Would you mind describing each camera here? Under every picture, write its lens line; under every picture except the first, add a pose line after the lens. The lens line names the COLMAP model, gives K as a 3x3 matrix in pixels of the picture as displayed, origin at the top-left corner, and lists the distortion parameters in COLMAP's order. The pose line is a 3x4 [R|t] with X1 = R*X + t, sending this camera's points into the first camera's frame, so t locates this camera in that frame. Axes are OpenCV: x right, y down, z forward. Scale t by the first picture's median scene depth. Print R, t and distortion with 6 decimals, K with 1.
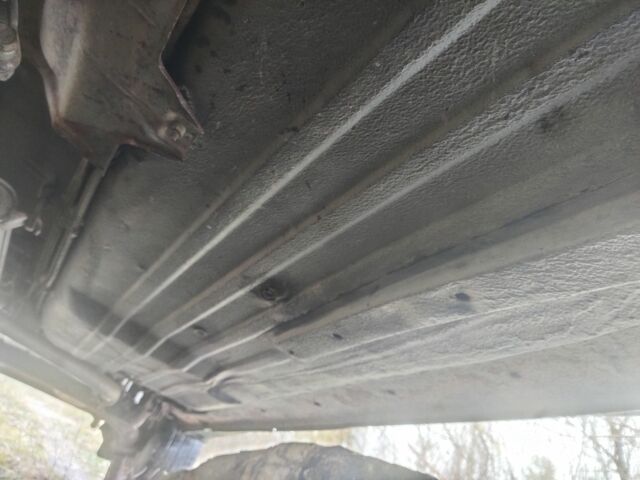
lens RADIAL K [[503.8, 0, 319.8], [0, 503.8, 252.6], [0, 0, 1]] dist [-0.034886, 0.006030]
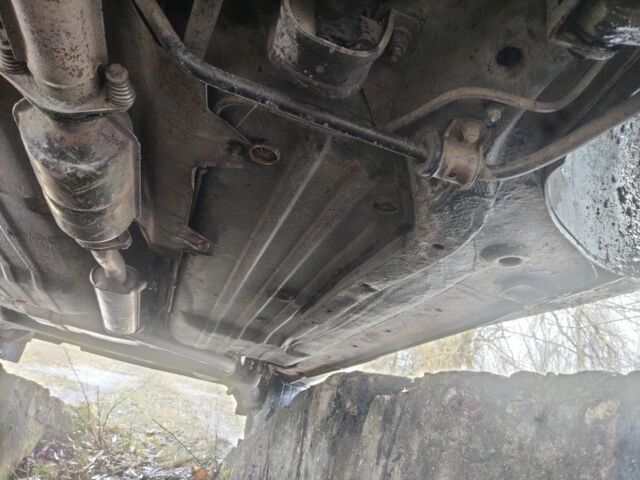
lens RADIAL K [[504.4, 0, 320.0], [0, 504.4, 240.0], [0, 0, 1]] dist [-0.007427, -0.007966]
pose [[0.951124, -0.245208, -0.187712, 0.258767], [0.260835, 0.963308, 0.063266, -0.122610], [0.165311, -0.109135, 0.980185, -0.446823]]
